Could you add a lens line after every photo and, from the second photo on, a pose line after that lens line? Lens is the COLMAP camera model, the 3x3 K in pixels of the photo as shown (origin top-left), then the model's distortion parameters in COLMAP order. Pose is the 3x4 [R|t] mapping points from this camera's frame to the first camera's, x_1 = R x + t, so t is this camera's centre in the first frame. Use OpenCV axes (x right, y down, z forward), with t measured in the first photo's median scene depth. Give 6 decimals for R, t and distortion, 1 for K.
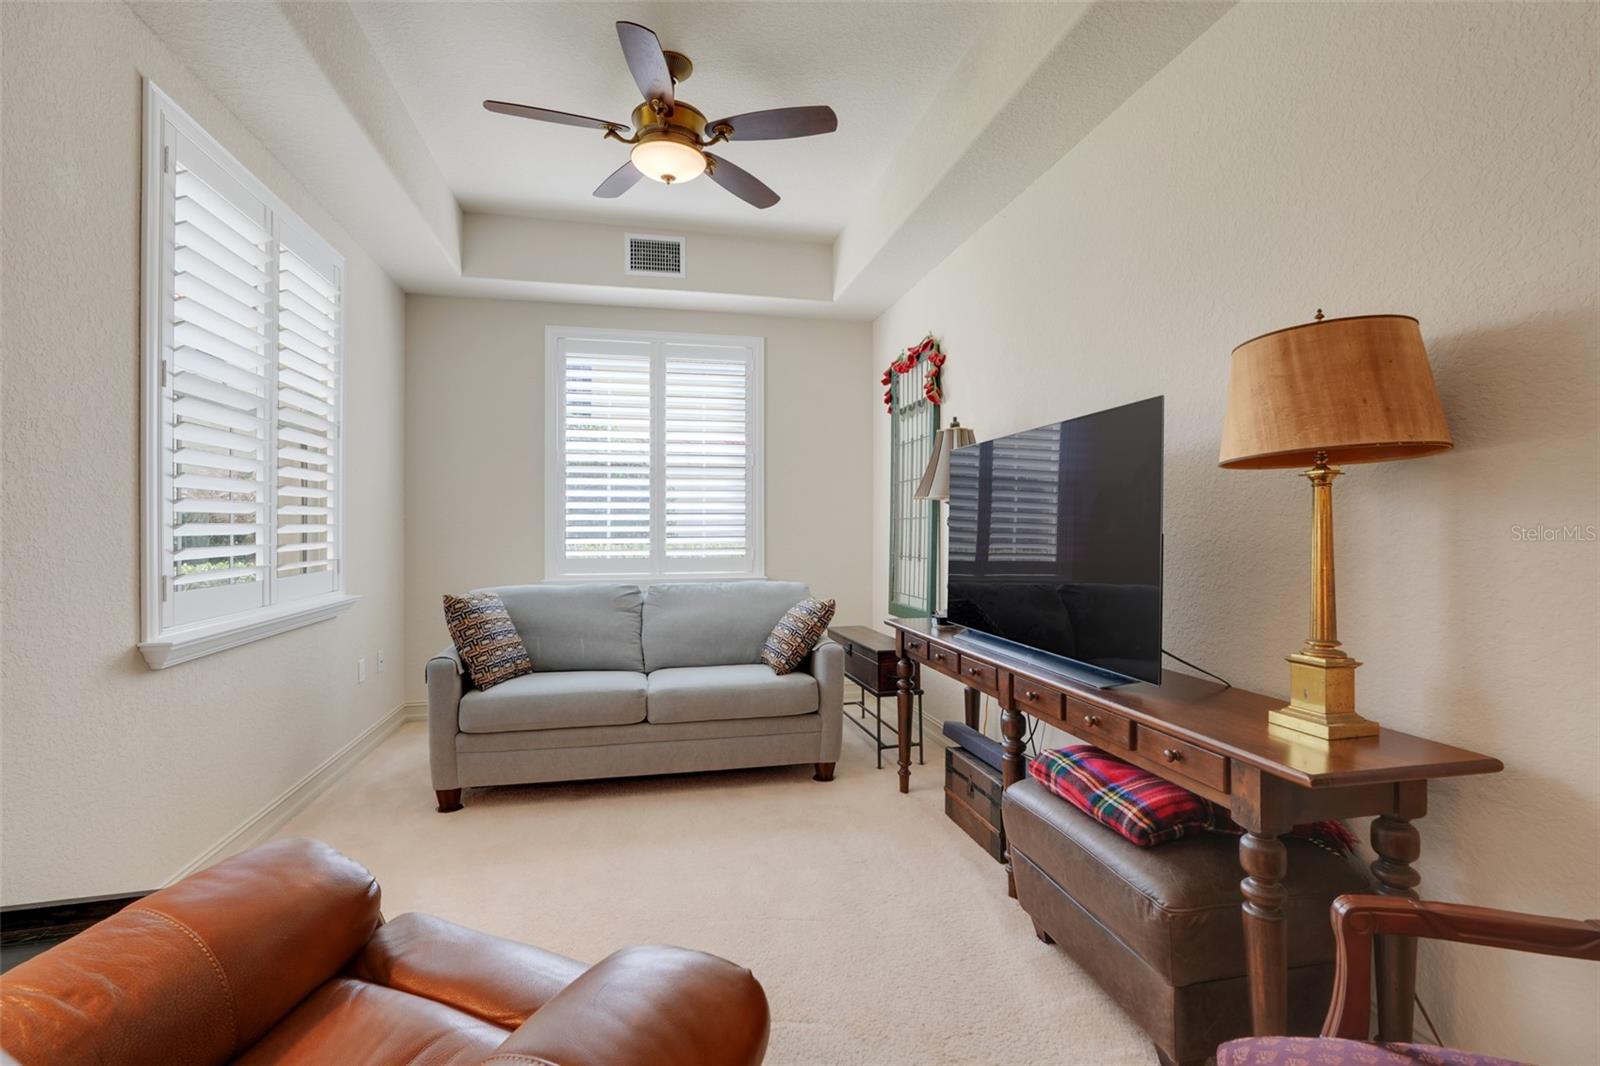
lens RADIAL K [[700.9, 0, 798.8], [0, 700.9, 533.0], [0, 0, 1]] dist [-0.020751, 0.010251]
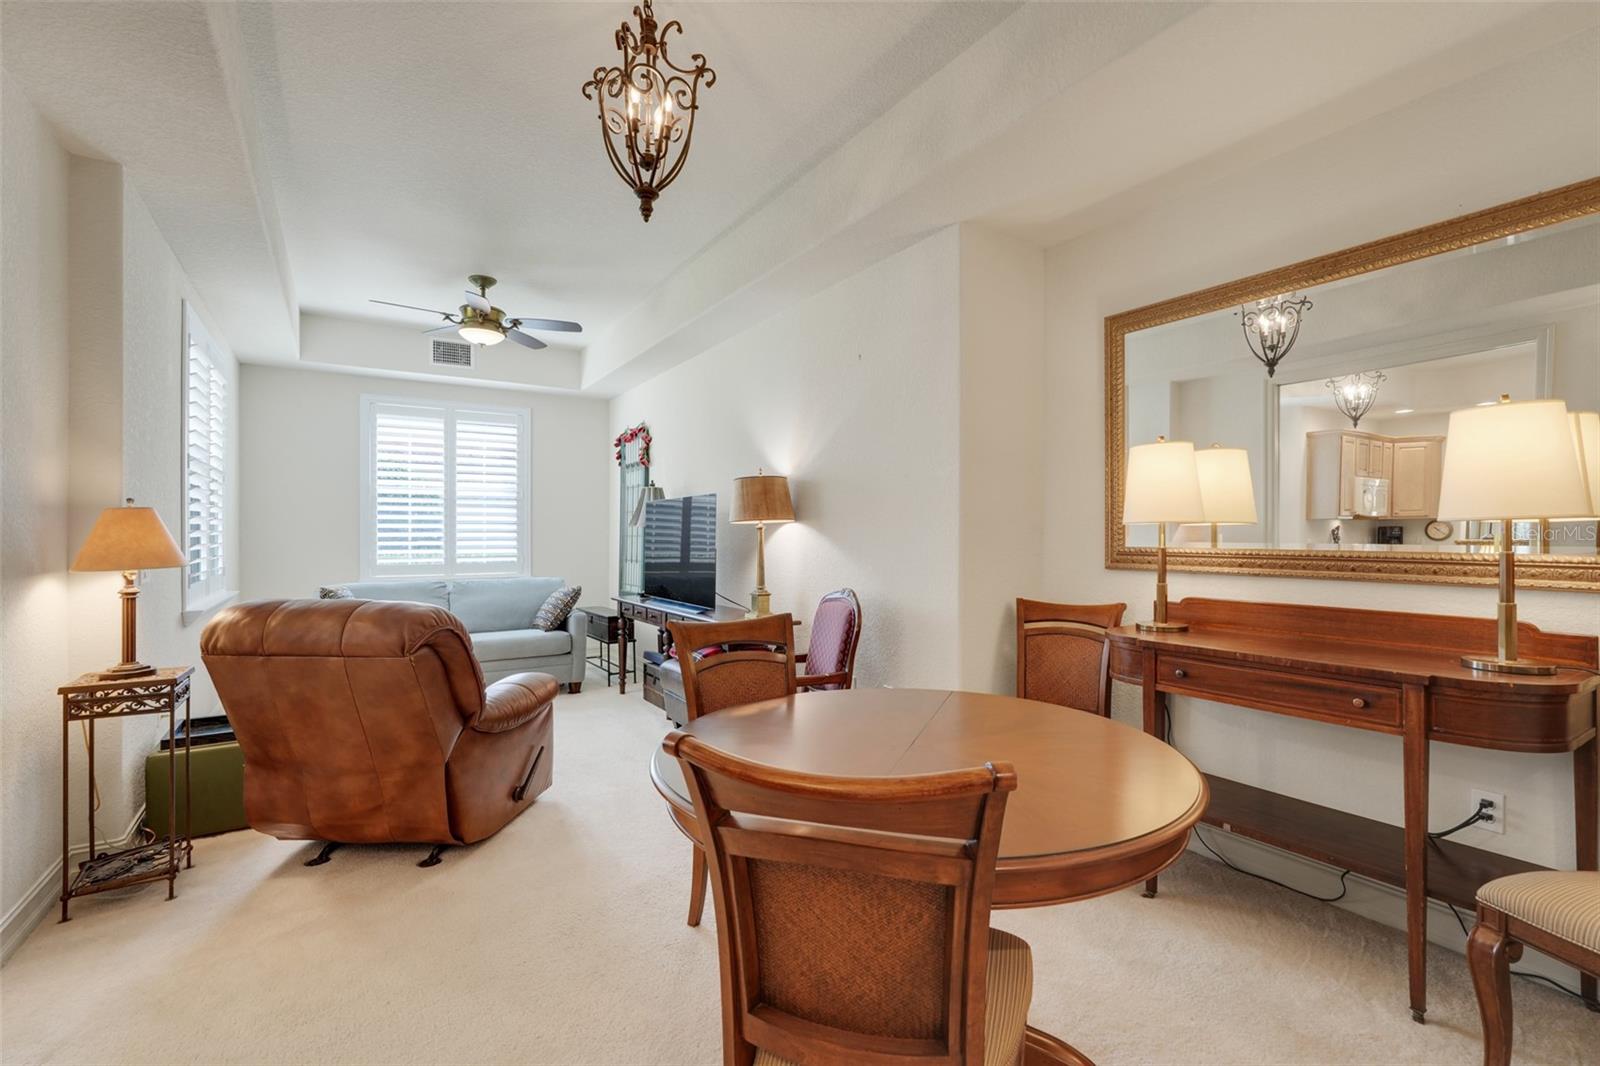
lens RADIAL K [[700.9, 0, 798.8], [0, 700.9, 533.0], [0, 0, 1]] dist [-0.020751, 0.010251]
pose [[0.939892, 0.001313, 0.341468, -0.027341], [0.002072, 0.999952, -0.009548, -0.013232], [-0.341464, 0.009681, 0.939845, -0.673228]]
